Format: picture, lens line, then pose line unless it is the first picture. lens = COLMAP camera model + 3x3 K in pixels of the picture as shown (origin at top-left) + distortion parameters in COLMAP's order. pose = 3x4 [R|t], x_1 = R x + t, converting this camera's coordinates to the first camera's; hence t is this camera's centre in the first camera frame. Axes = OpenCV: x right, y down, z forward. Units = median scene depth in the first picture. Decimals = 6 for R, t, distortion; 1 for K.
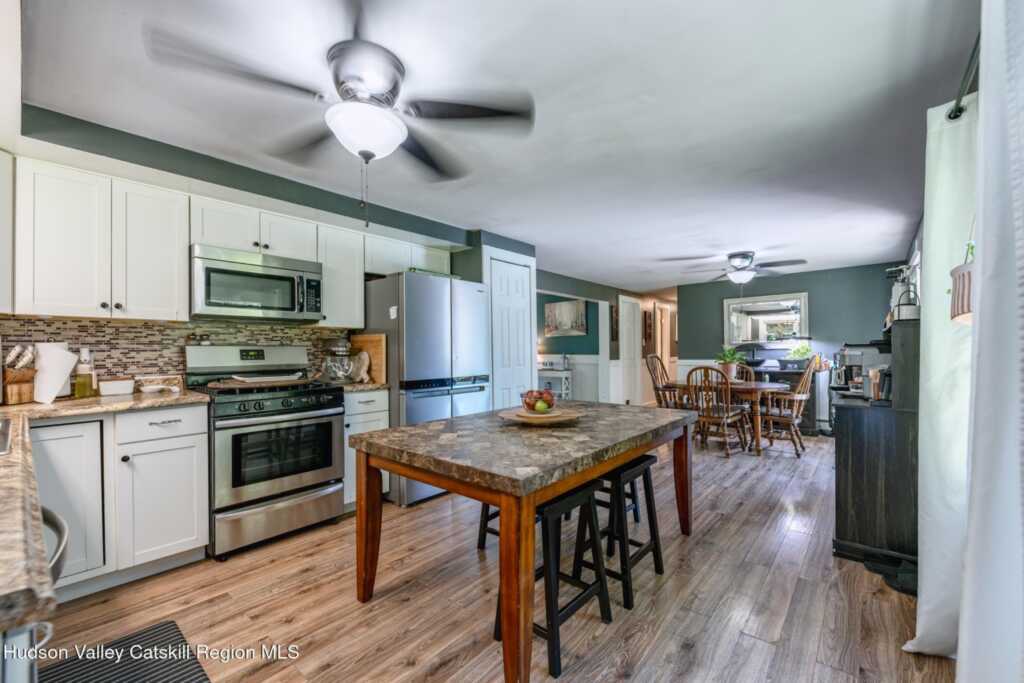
lens RADIAL K [[420.8, 0, 513.6], [0, 420.8, 347.0], [0, 0, 1]] dist [0.006786, -0.000199]
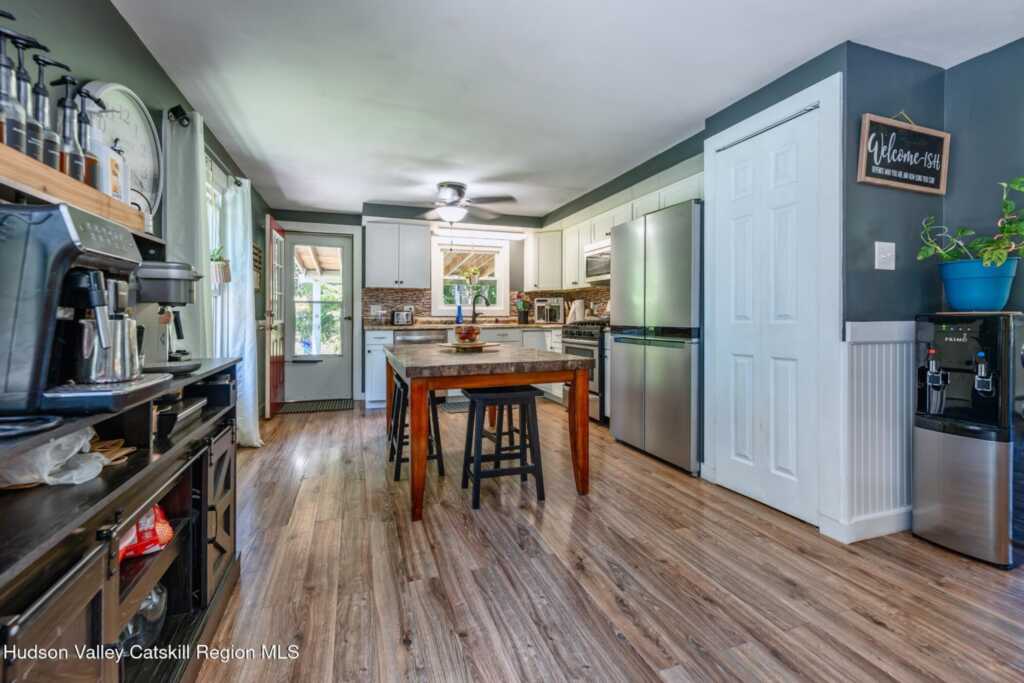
lens RADIAL K [[420.8, 0, 501.8], [0, 420.8, 315.3], [0, 0, 1]] dist [0.006786, -0.000199]
pose [[-0.504320, -0.002007, -0.863515, 0.790240], [-0.007329, 0.999971, 0.001956, 0.049823], [0.863486, 0.007315, -0.504320, 1.200213]]
